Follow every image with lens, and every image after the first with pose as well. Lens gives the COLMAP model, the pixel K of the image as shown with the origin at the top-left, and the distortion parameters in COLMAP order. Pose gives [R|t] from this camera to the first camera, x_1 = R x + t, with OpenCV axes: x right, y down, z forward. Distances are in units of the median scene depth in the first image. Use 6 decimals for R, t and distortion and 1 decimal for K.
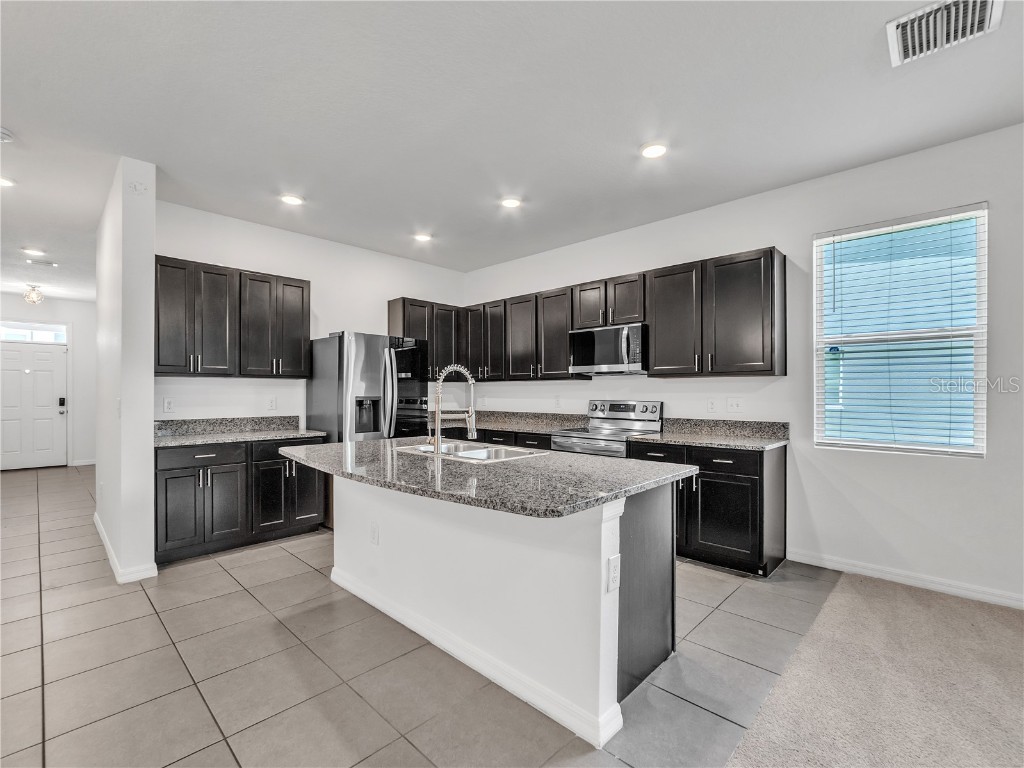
lens RADIAL K [[462.4, 0, 515.1], [0, 462.4, 400.6], [0, 0, 1]] dist [-0.000752, 0.000157]
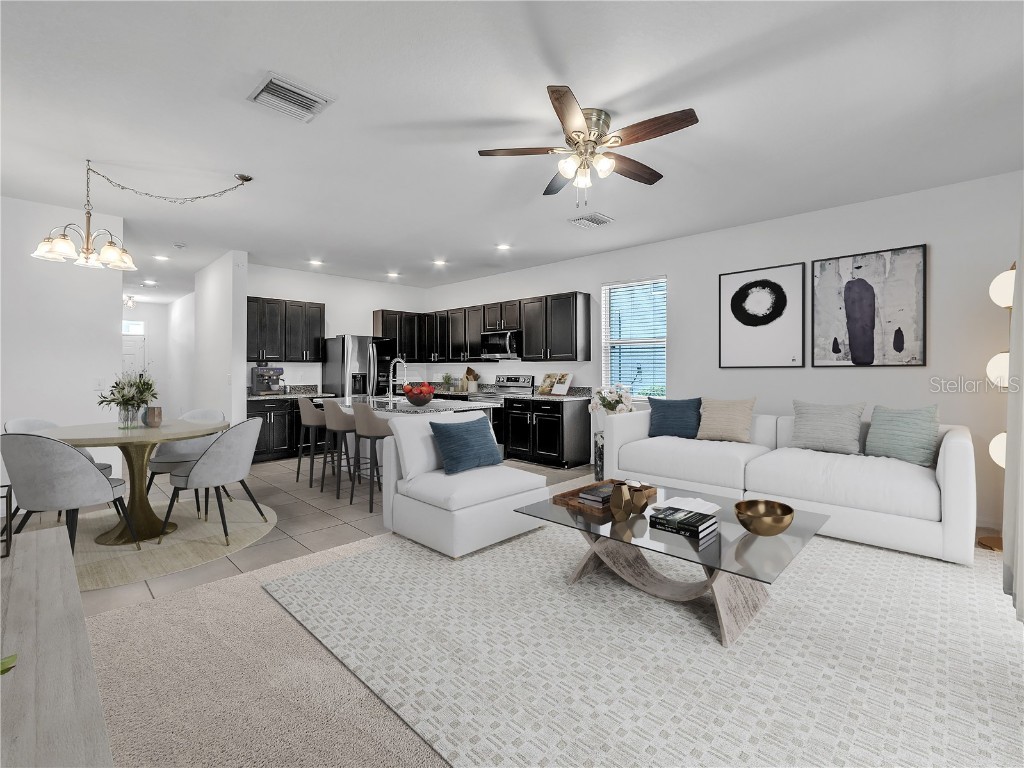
lens RADIAL K [[471.7, 0, 509.6], [0, 471.7, 371.9], [0, 0, 1]] dist [-0.001102, -0.000072]
pose [[0.999866, -0.002231, -0.016240, 0.256251], [0.002100, 0.999965, -0.008076, 0.002135], [0.016258, 0.008041, 0.999836, -0.706140]]
